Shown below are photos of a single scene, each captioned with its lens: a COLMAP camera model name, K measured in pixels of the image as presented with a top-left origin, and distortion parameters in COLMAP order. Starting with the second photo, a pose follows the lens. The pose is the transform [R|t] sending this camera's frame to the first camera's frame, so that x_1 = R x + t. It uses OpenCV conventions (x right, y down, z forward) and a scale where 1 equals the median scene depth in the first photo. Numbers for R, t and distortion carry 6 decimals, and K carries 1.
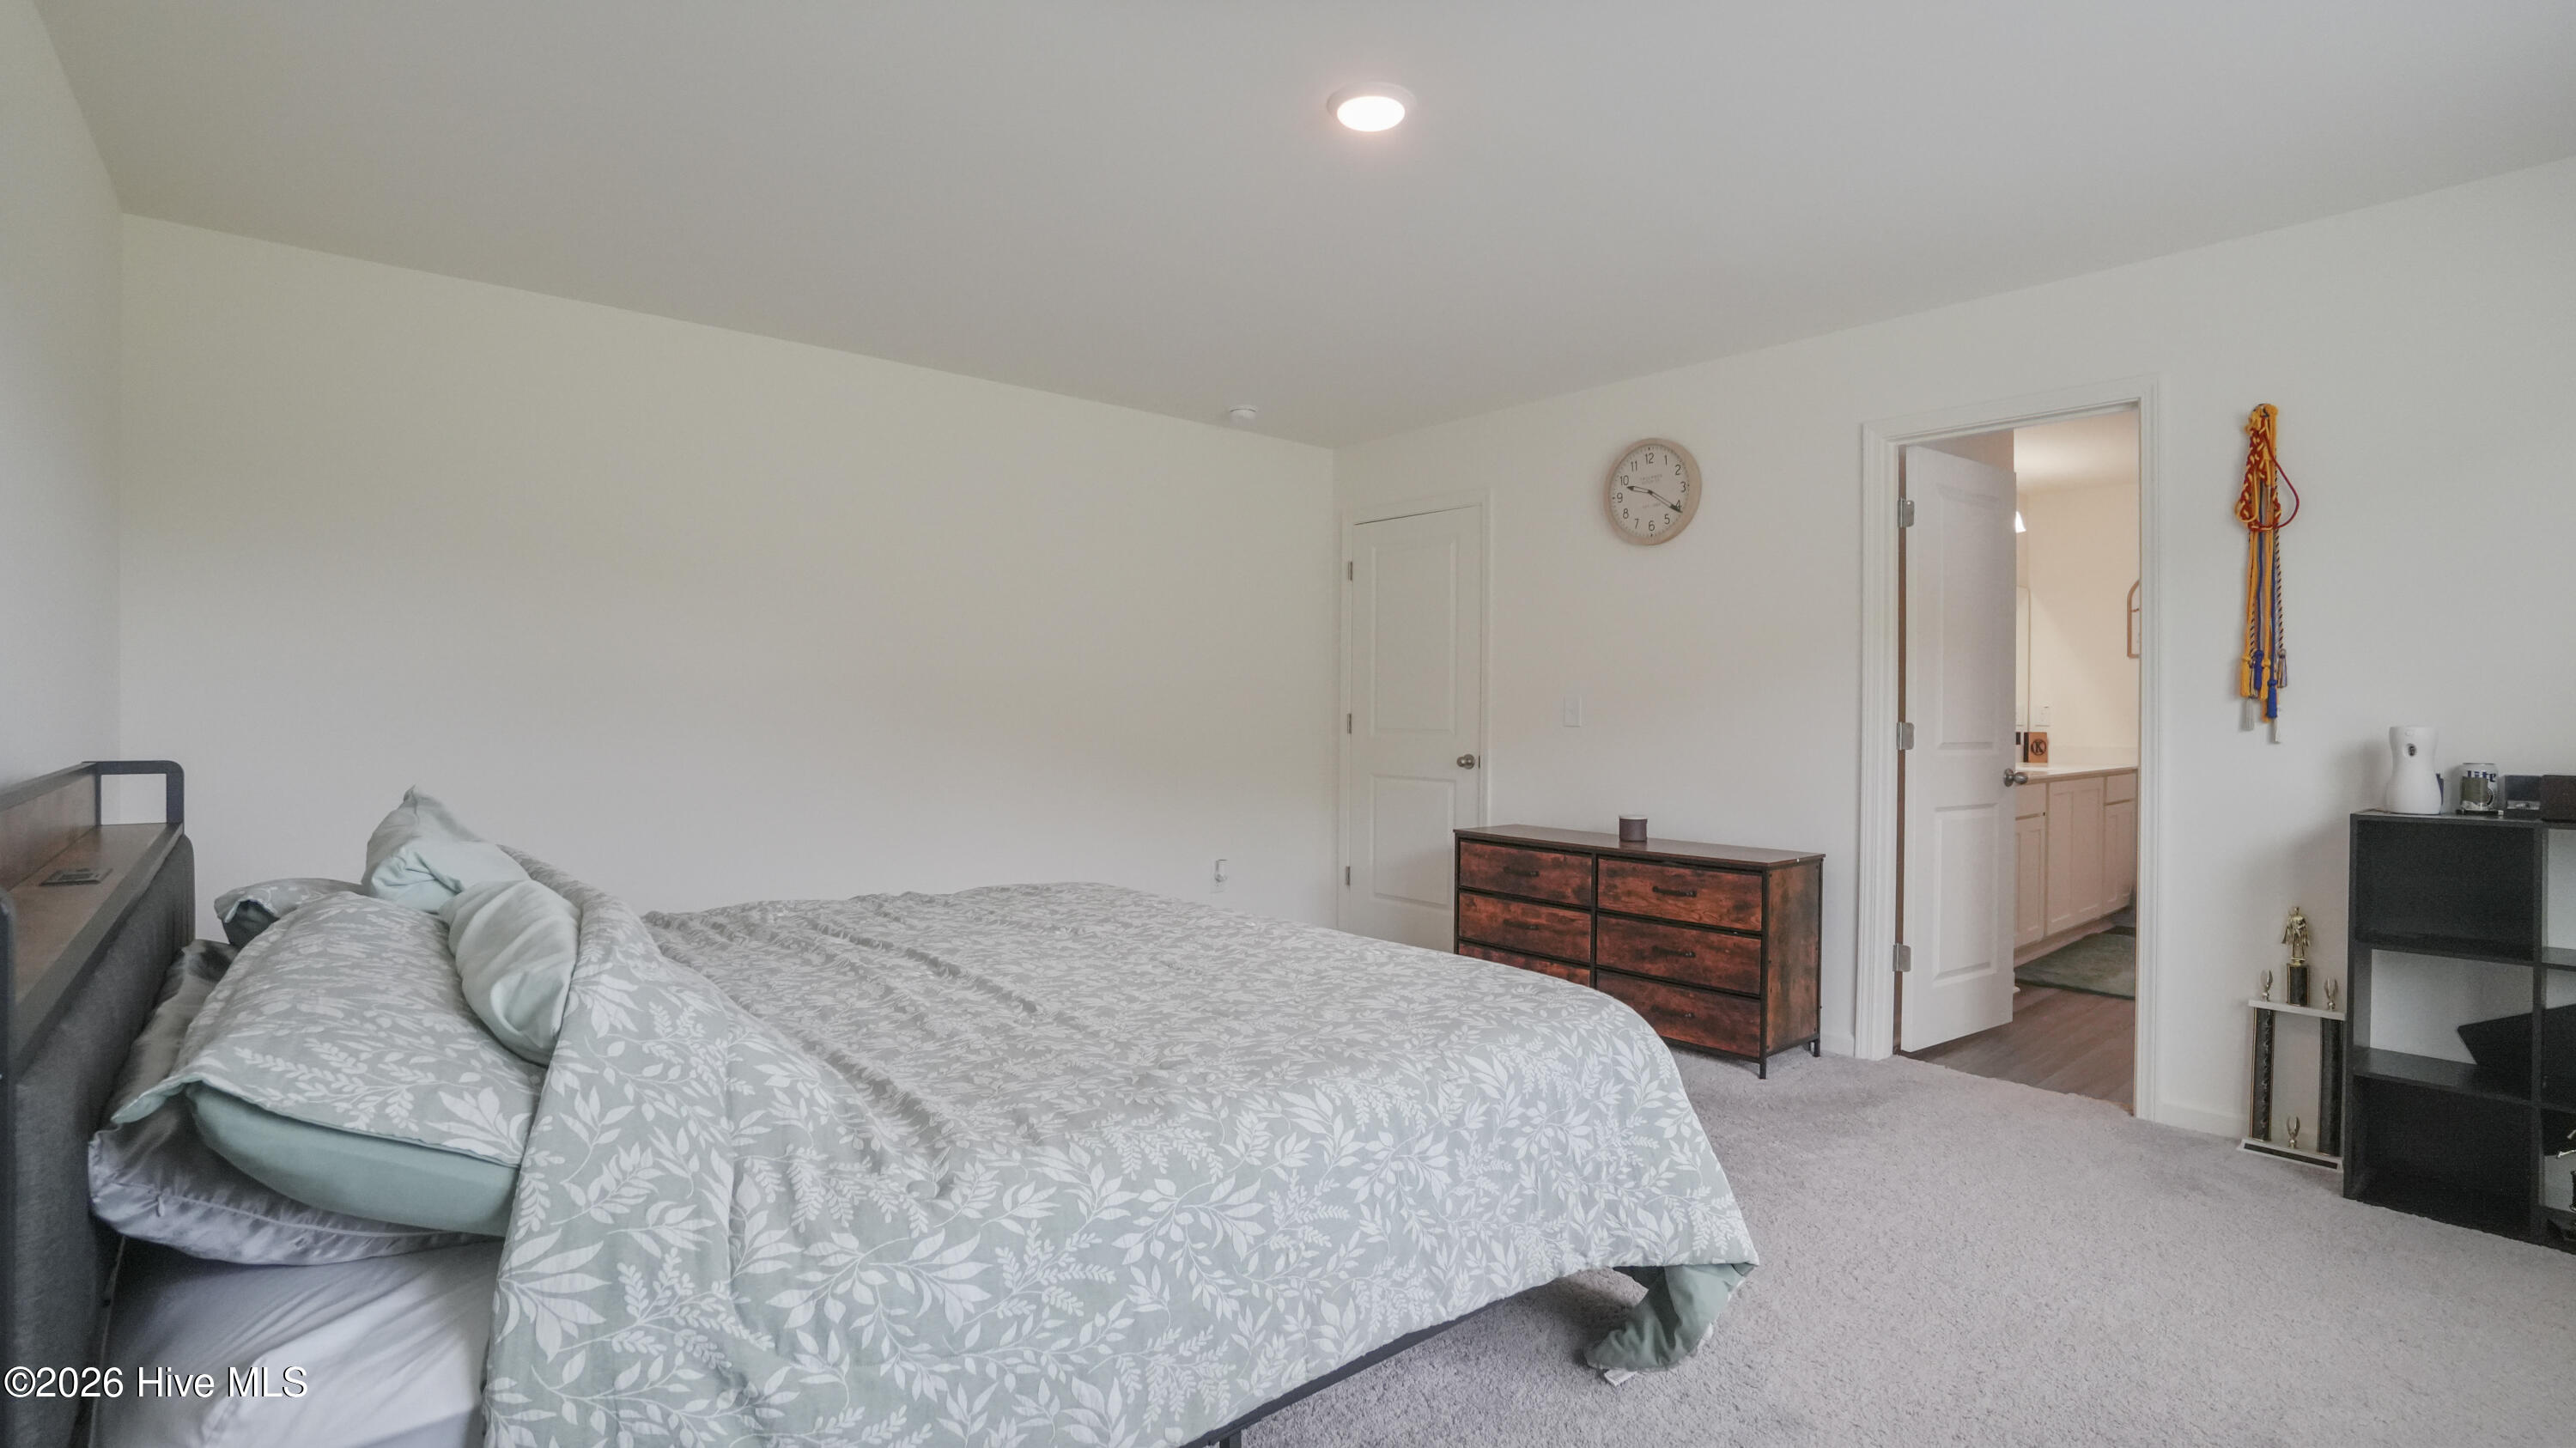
lens RADIAL K [[1175.3, 0, 1277.2], [0, 1175.3, 714.0], [0, 0, 1]] dist [-0.021748, 0.002653]
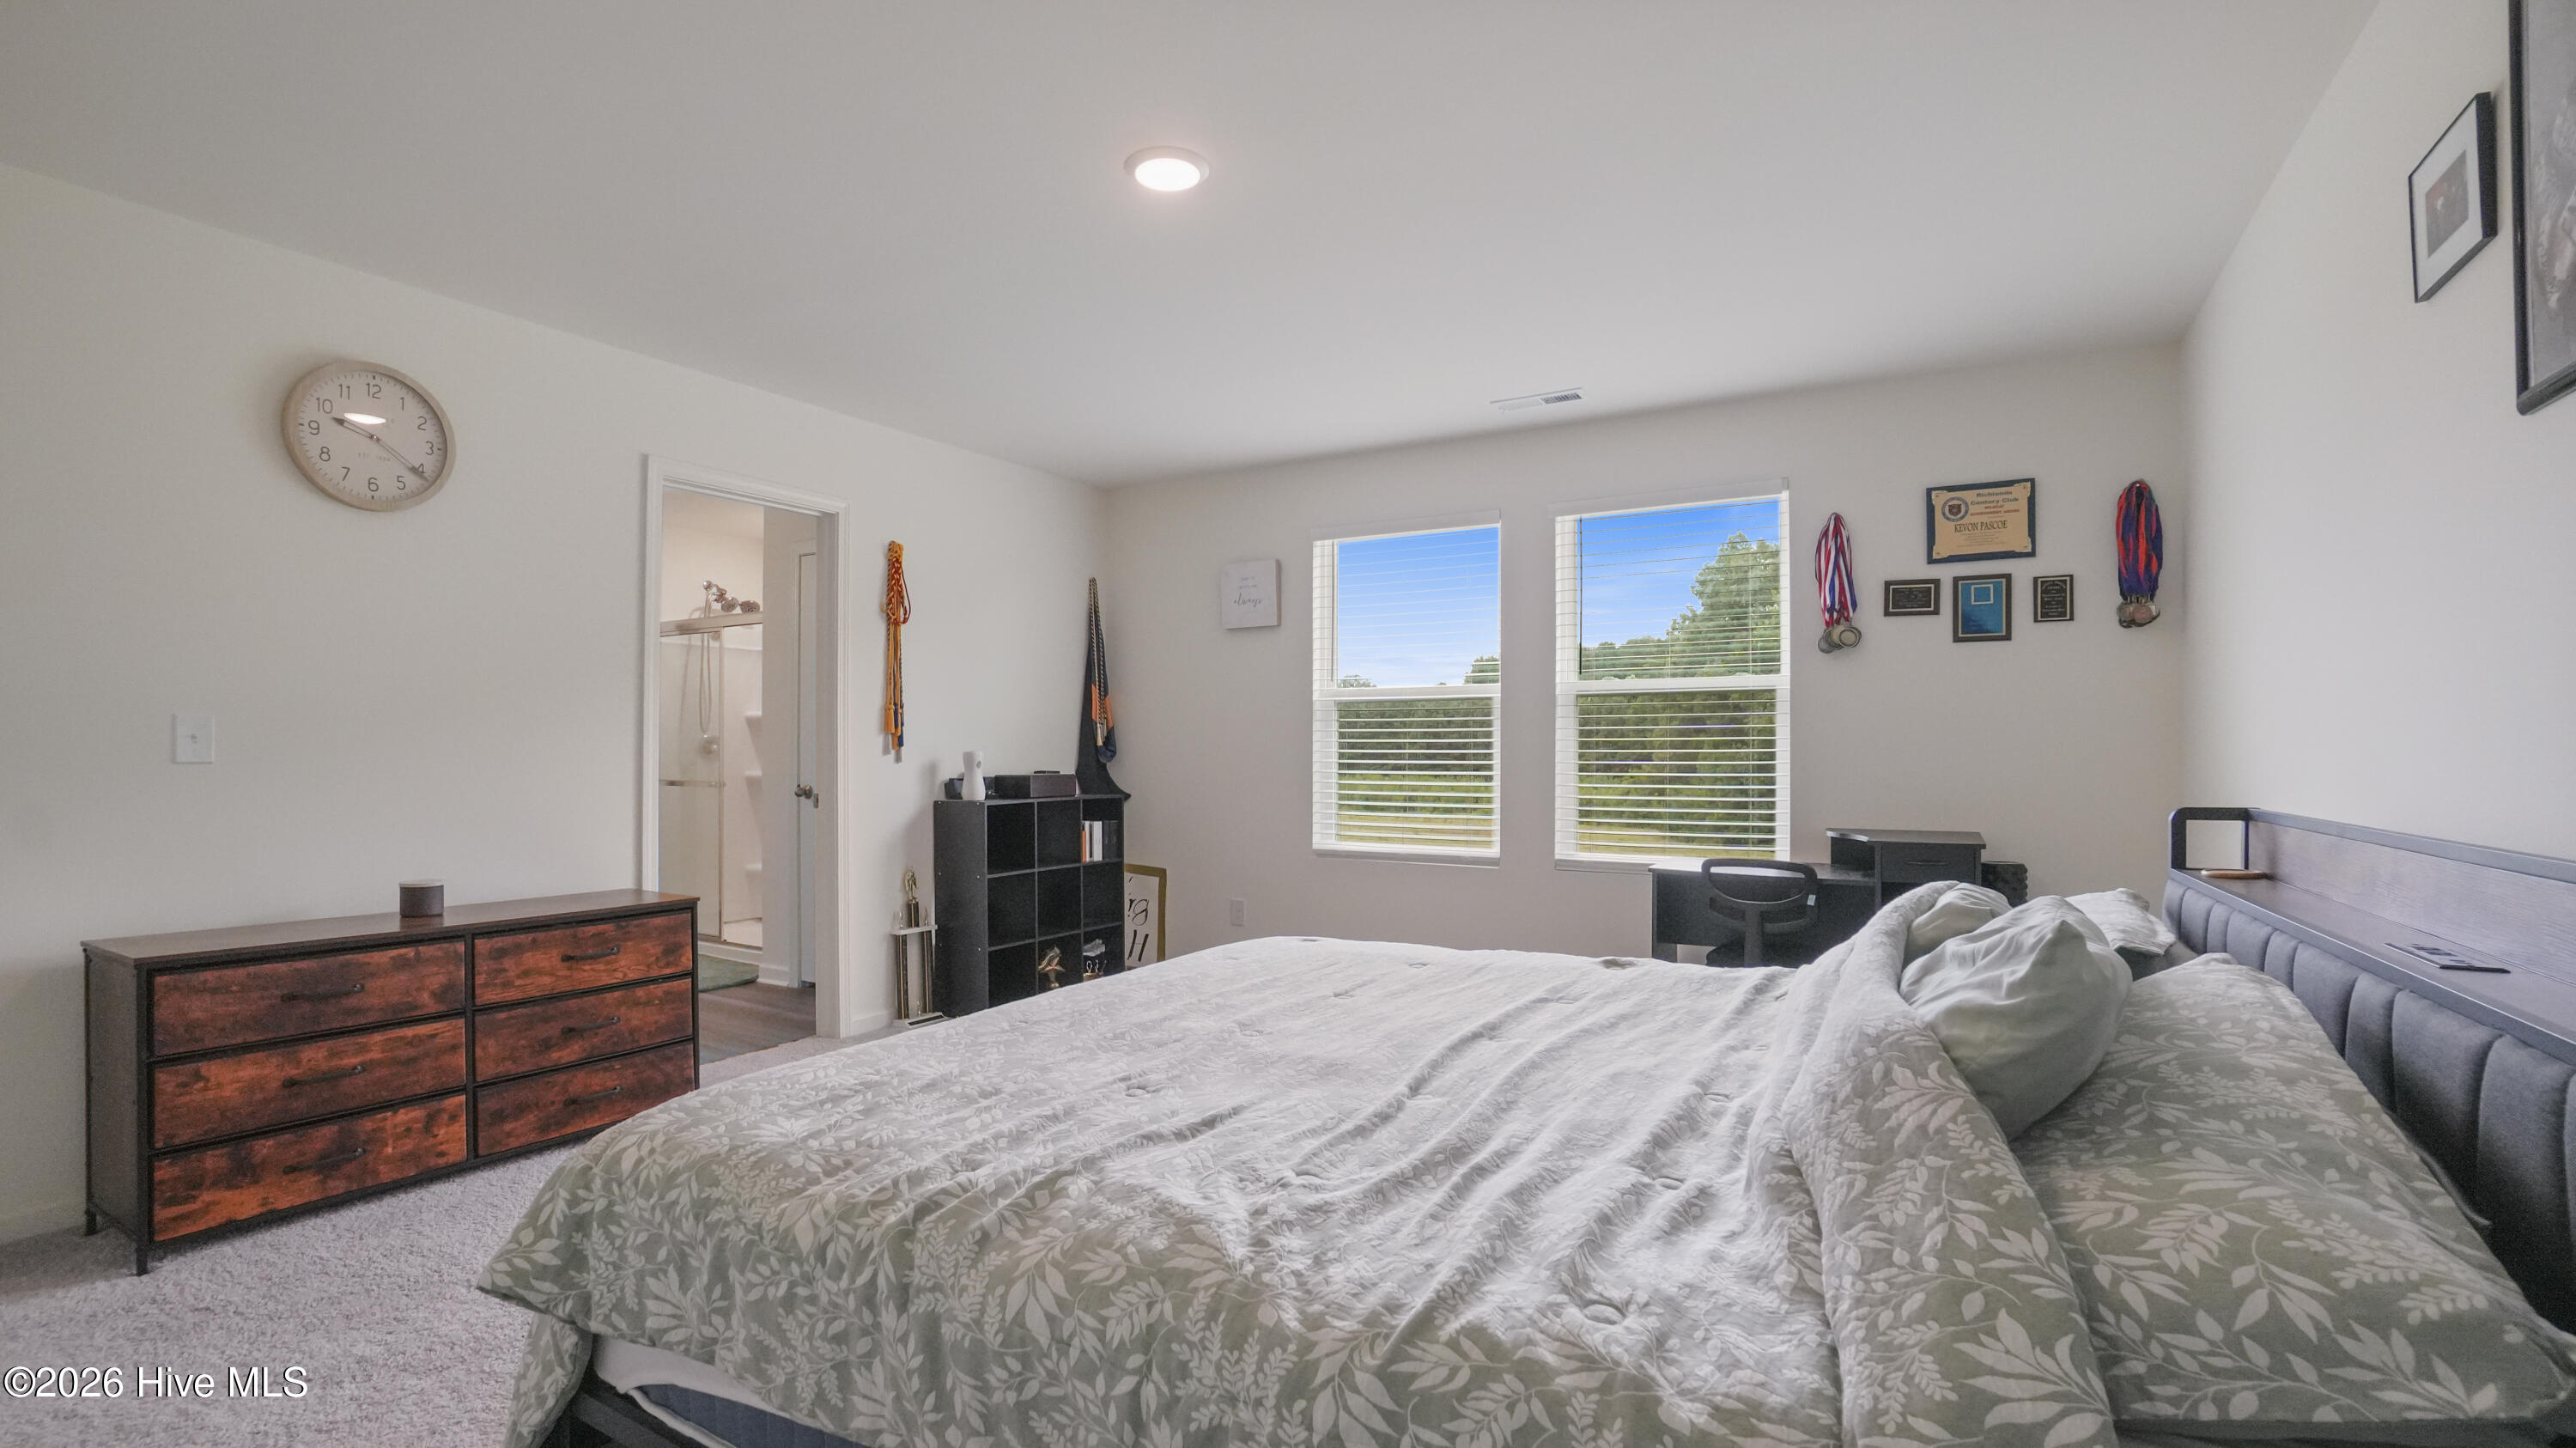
lens RADIAL K [[1175.3, 0, 1279.7], [0, 1175.3, 734.8], [0, 0, 1]] dist [-0.021748, 0.002653]
pose [[-0.319031, 0.003686, 0.947737, -0.612238], [-0.005215, 0.999970, -0.005644, -0.004967], [-0.947730, -0.006743, -0.319002, 0.788140]]
